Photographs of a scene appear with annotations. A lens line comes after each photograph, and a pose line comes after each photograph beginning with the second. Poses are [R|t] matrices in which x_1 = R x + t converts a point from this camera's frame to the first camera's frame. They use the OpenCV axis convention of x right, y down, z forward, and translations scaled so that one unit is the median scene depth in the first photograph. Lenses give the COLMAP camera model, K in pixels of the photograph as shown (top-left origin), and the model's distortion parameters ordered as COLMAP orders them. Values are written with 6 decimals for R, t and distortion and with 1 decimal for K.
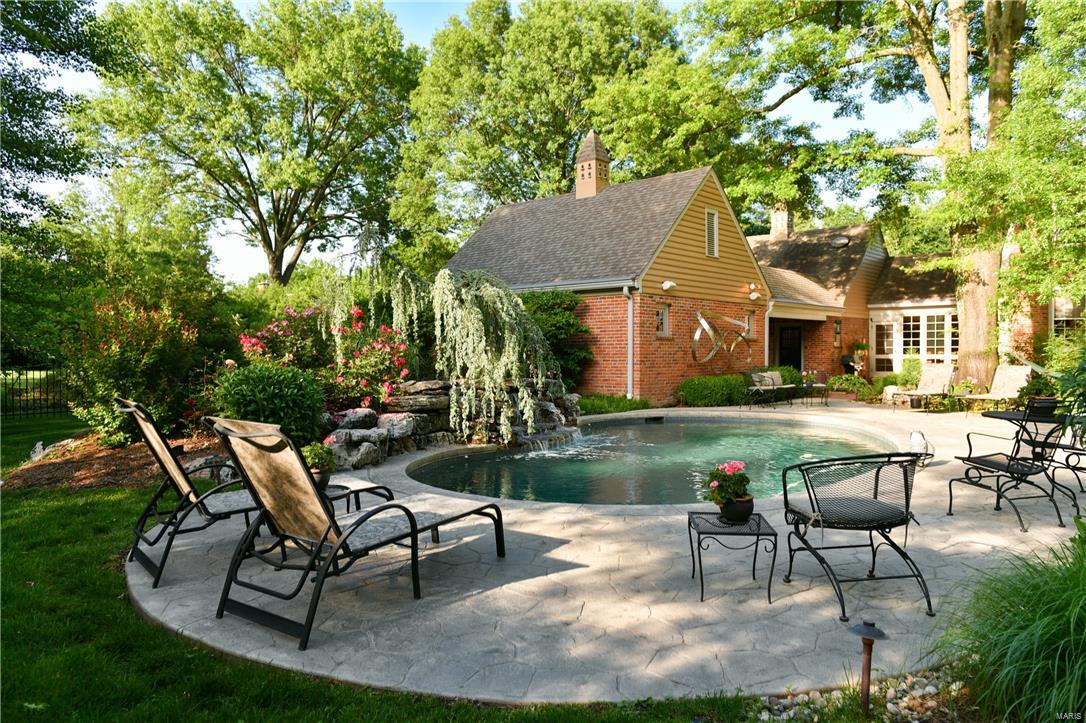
lens RADIAL K [[733.3, 0, 535.5], [0, 733.3, 369.3], [0, 0, 1]] dist [0.002467, 0.001162]
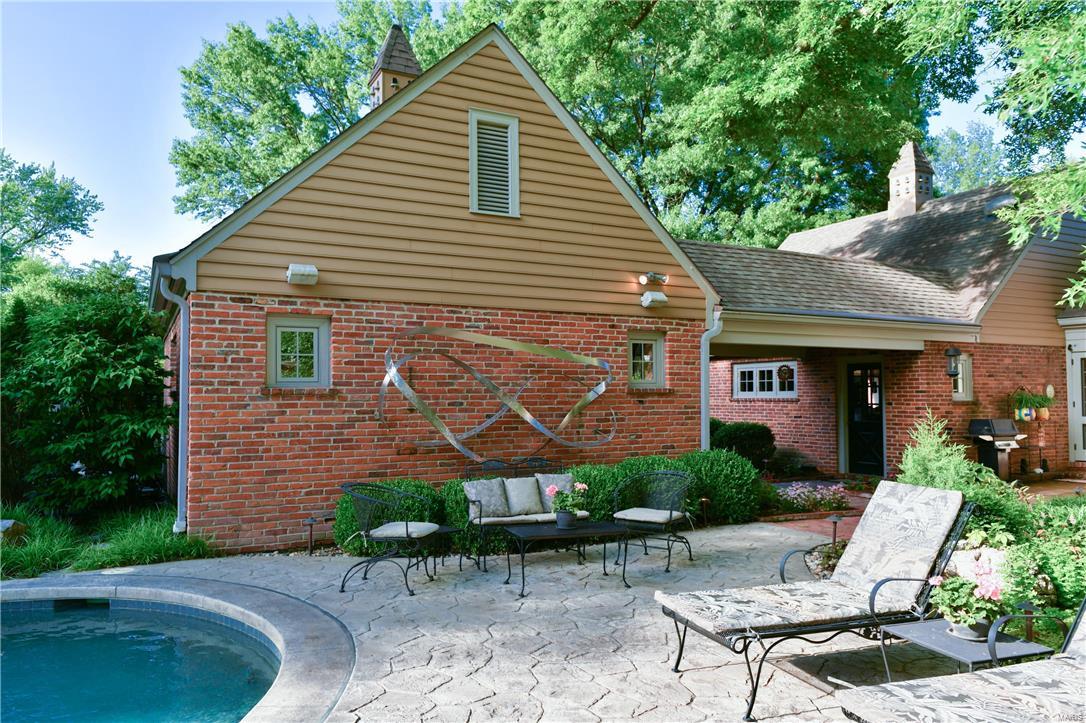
lens RADIAL K [[733.3, 0, 532.2], [0, 733.3, 369.3], [0, 0, 1]] dist [0.002467, 0.001162]
pose [[0.934931, -0.010101, -0.354686, 0.260424], [-0.010080, 0.998435, -0.055005, -0.018620], [0.354686, 0.055001, 0.933366, 0.353687]]
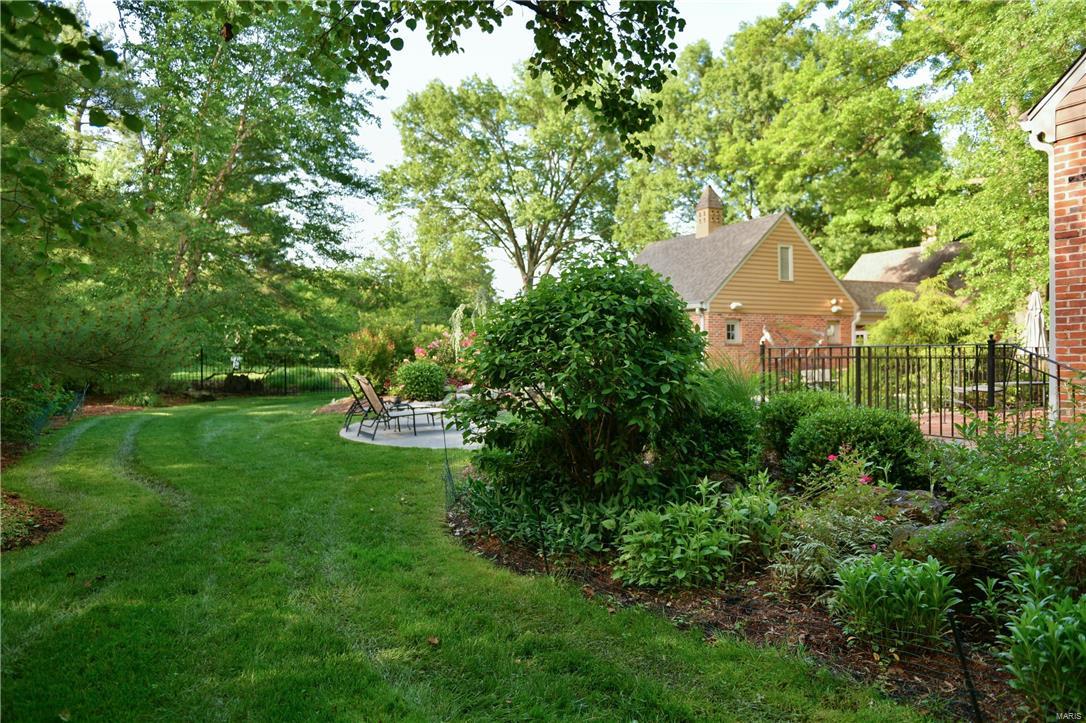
lens RADIAL K [[733.3, 0, 540.7], [0, 733.3, 355.3], [0, 0, 1]] dist [0.002467, 0.001162]
pose [[0.932302, -0.004183, -0.361655, 0.186003], [-0.004584, 0.999716, -0.023380, 0.006052], [0.361650, 0.023455, 0.932019, -0.217546]]
